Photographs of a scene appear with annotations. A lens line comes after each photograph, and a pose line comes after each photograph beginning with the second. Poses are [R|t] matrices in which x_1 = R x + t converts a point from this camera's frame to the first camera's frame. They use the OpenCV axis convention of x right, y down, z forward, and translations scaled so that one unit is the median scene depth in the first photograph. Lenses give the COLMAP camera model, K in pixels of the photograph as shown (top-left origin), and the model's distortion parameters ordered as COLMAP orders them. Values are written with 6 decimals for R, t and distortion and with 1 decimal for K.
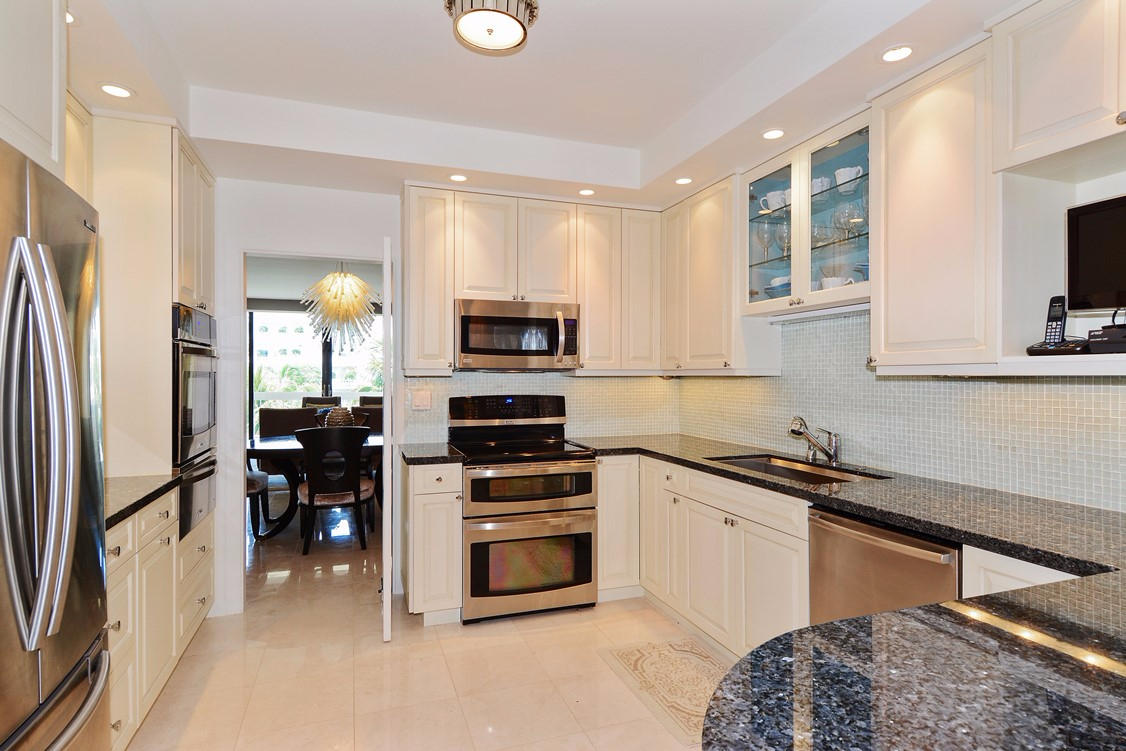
lens RADIAL K [[603.5, 0, 565.4], [0, 603.5, 376.8], [0, 0, 1]] dist [0.035616, -0.000063]
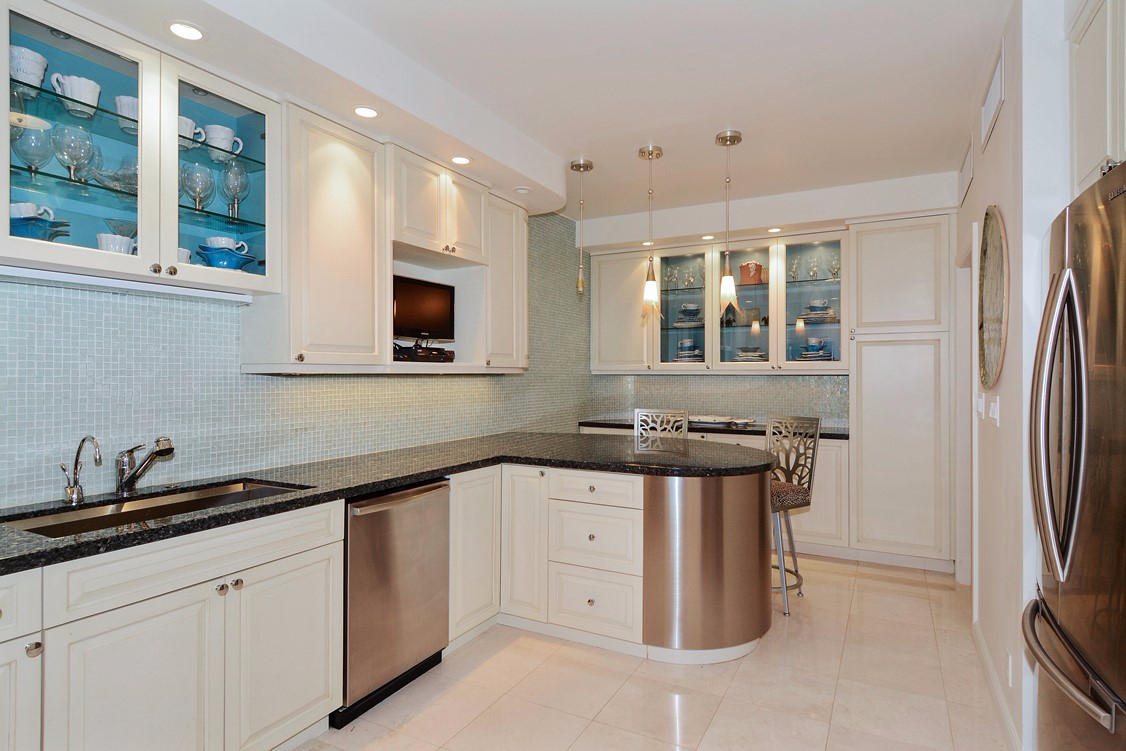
lens RADIAL K [[603.5, 0, 565.6], [0, 603.5, 375.5], [0, 0, 1]] dist [0.035616, -0.000063]
pose [[-0.659003, -0.000701, 0.752140, -0.535831], [0.001854, 0.999995, 0.002556, 0.000192], [-0.752138, 0.003079, -0.658999, 1.254910]]
